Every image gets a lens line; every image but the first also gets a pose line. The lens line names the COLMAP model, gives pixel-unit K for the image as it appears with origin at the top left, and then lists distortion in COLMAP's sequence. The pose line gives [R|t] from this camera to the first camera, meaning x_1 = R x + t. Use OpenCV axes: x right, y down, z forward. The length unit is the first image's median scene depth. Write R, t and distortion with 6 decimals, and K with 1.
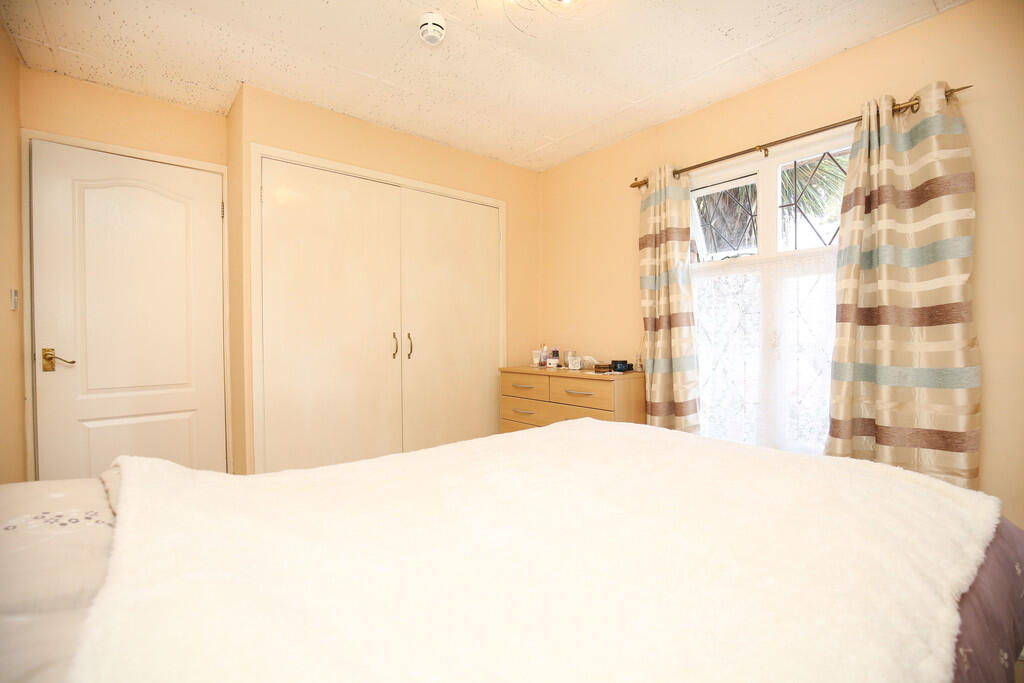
lens RADIAL K [[473.3, 0, 512.0], [0, 473.3, 341.5], [0, 0, 1]] dist [-0.002261, -0.000230]
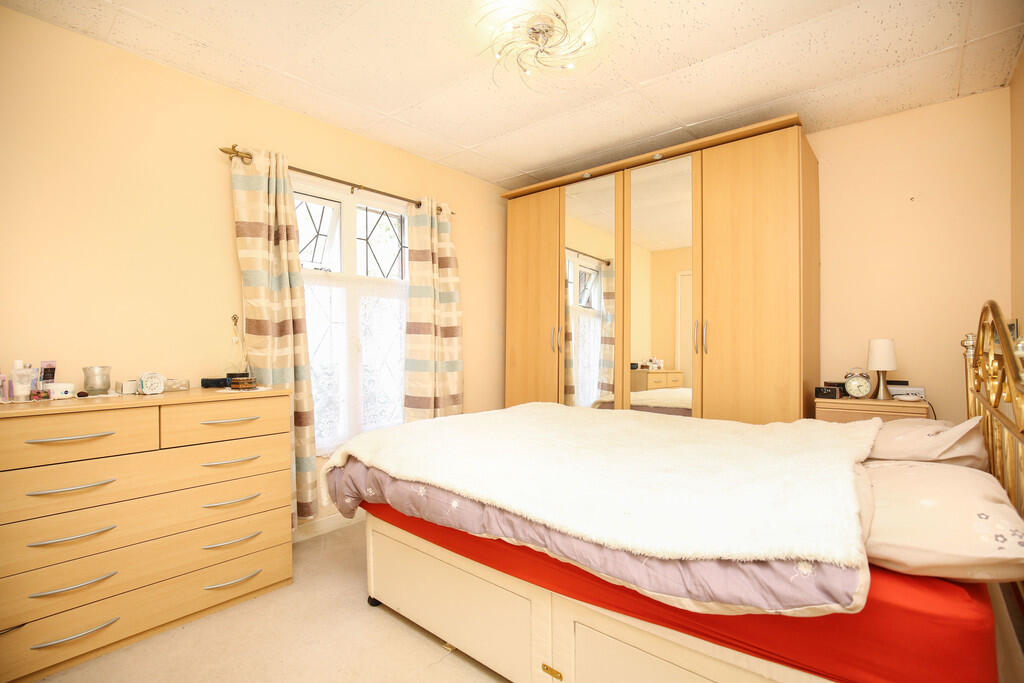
lens RADIAL K [[481.9, 0, 512.0], [0, 481.9, 341.5], [0, 0, 1]] dist [0.000305, 0.000025]
pose [[-0.157520, 0.009850, 0.987467, -0.688895], [0.008777, 0.999925, -0.008575, -0.001059], [-0.987477, 0.007317, -0.157594, 0.748300]]
